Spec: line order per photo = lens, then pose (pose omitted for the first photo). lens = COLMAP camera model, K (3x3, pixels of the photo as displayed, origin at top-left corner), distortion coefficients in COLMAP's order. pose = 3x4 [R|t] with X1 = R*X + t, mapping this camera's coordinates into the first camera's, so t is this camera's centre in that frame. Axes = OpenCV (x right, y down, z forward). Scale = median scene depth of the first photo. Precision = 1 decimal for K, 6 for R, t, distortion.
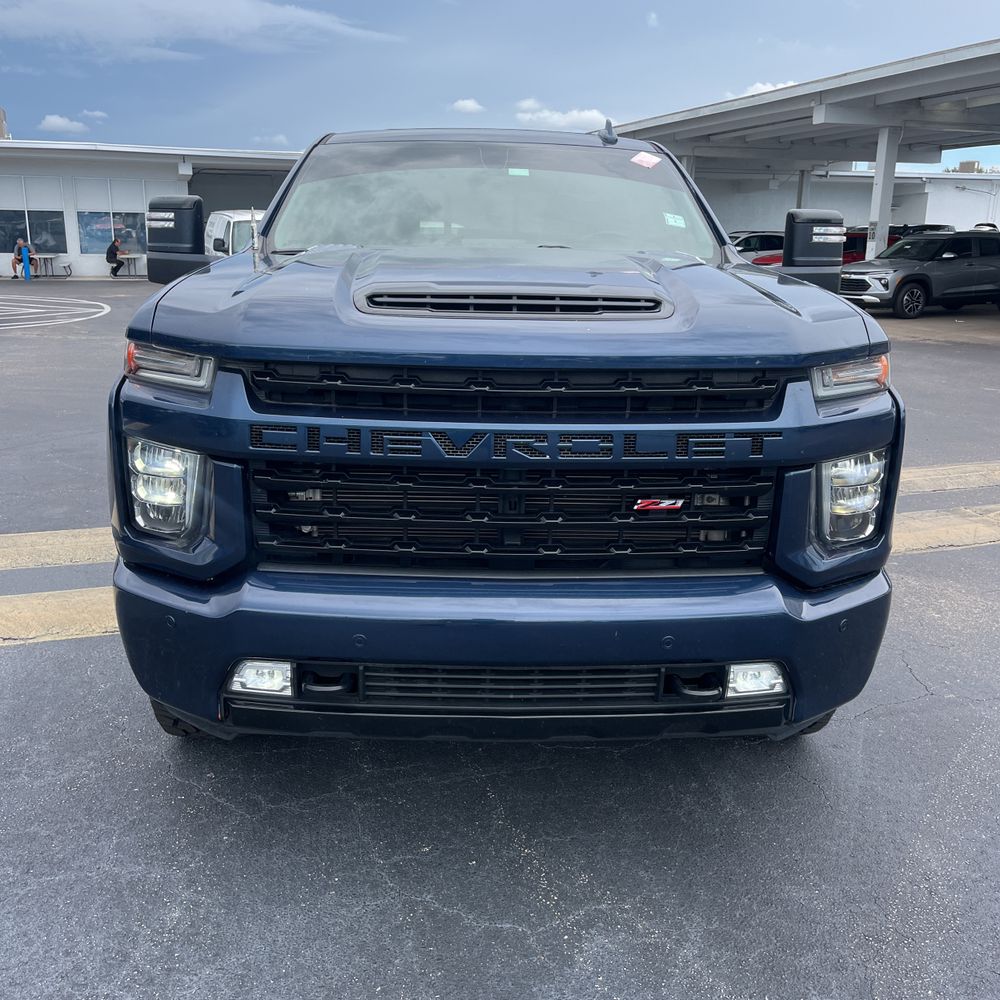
lens RADIAL K [[1017.3, 0, 502.3], [0, 1017.3, 493.6], [0, 0, 1]] dist [0.020039, 0.000000]
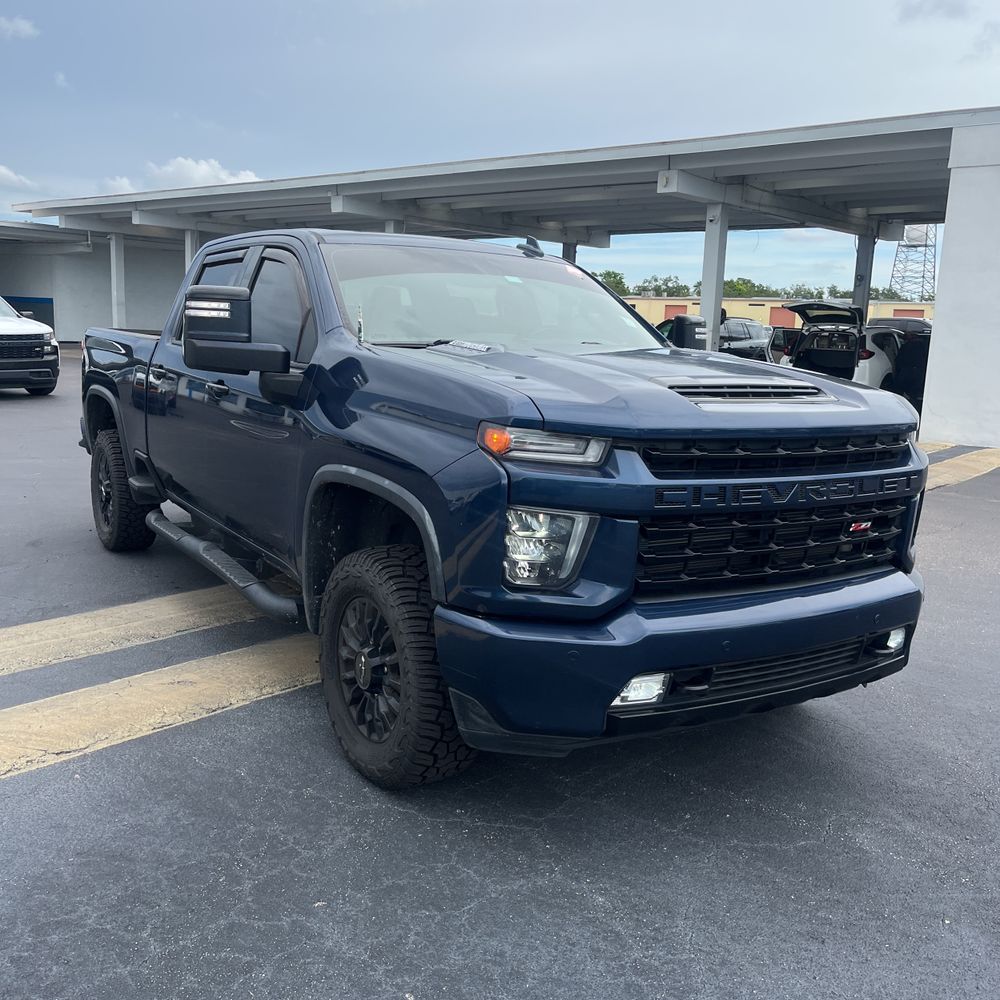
lens RADIAL K [[1017.3, 0, 492.6], [0, 1017.3, 494.5], [0, 0, 1]] dist [0.020039, 0.000000]
pose [[0.859687, -0.063541, 0.506854, -0.996356], [0.095808, 0.994682, -0.037806, -0.028372], [-0.501756, 0.081062, 0.861202, -0.006848]]
